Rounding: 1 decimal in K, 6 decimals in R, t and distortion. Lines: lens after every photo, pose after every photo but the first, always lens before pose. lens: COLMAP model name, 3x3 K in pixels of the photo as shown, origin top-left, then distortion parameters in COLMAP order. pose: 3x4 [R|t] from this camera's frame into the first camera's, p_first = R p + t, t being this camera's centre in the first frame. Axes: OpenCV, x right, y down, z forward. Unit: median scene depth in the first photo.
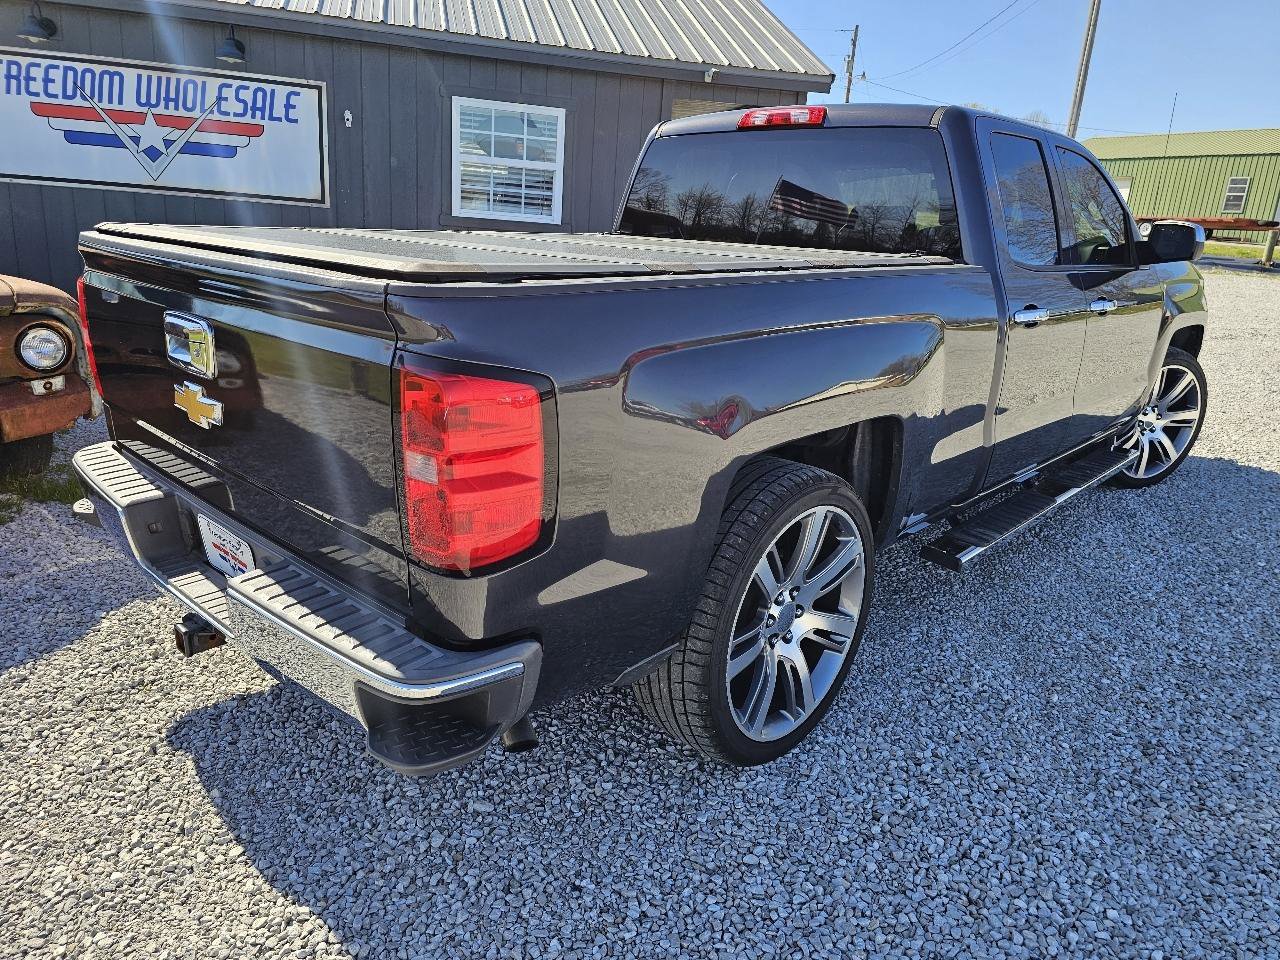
lens RADIAL K [[879.4, 0, 656.8], [0, 879.4, 483.8], [0, 0, 1]] dist [0.068595, -0.053345]
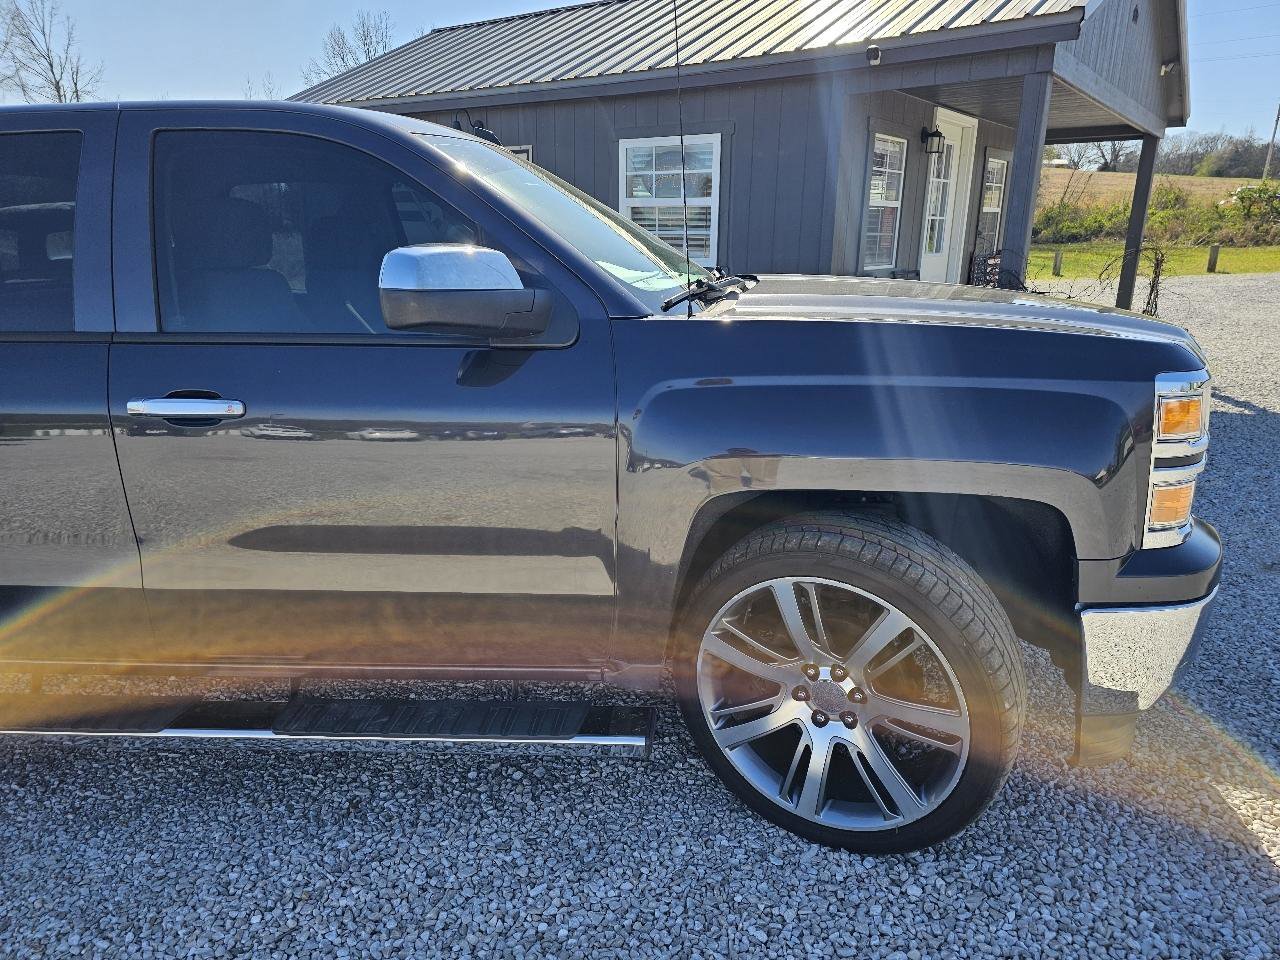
lens RADIAL K [[879.4, 0, 656.8], [0, 879.4, 483.8], [0, 0, 1]] dist [0.068595, -0.053345]
pose [[0.606767, 0.162004, -0.778196, 0.636242], [-0.198016, 0.978953, 0.049403, -0.136524], [0.769821, 0.124119, 0.626076, 0.511911]]
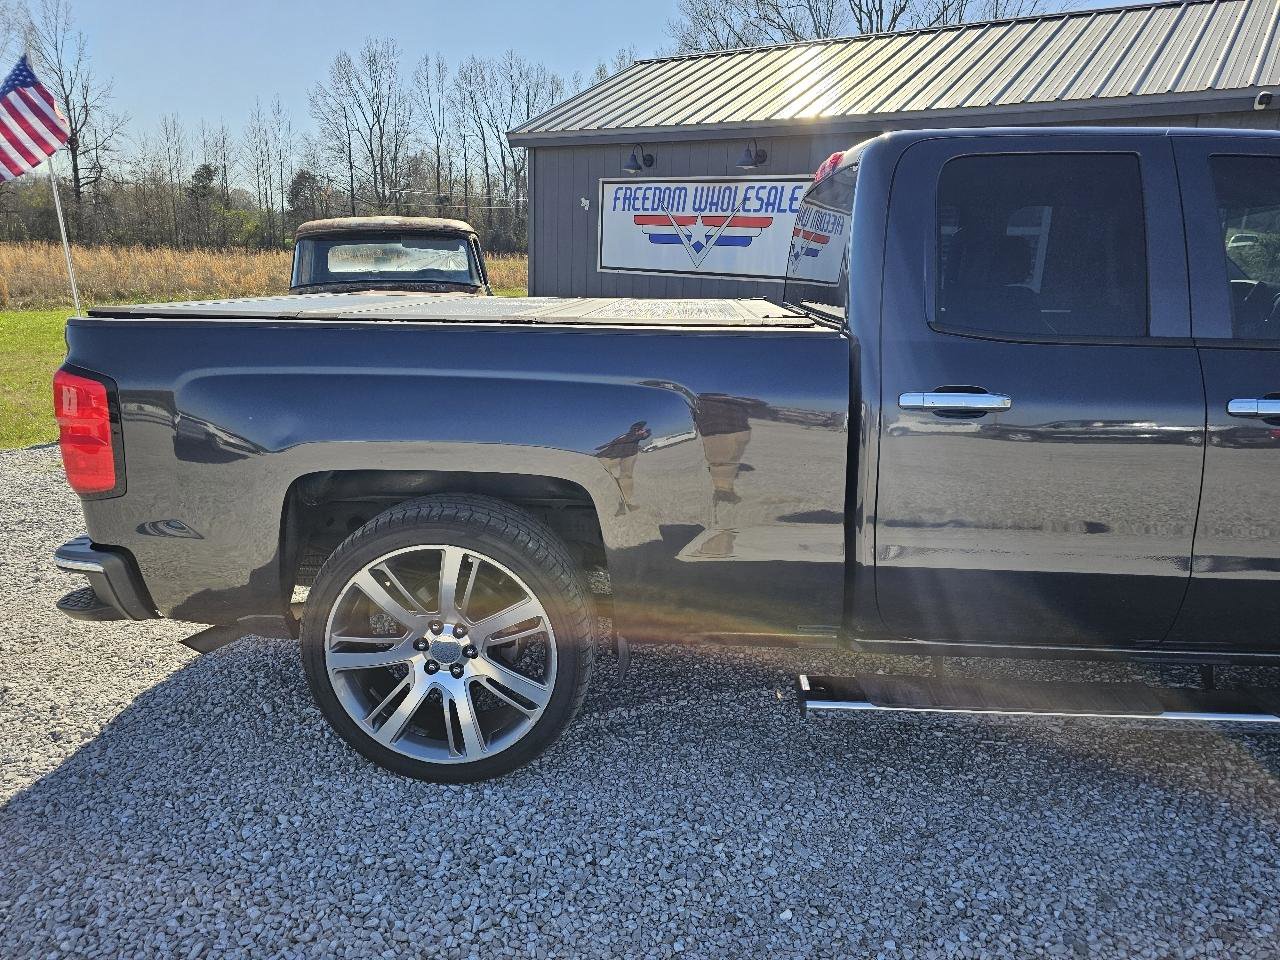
lens RADIAL K [[879.4, 0, 656.8], [0, 879.4, 483.8], [0, 0, 1]] dist [0.068595, -0.053345]
pose [[0.642867, 0.148109, -0.751522, 0.396768], [-0.215998, 0.976364, 0.007651, -0.036287], [0.734892, 0.157409, 0.659664, 0.181962]]
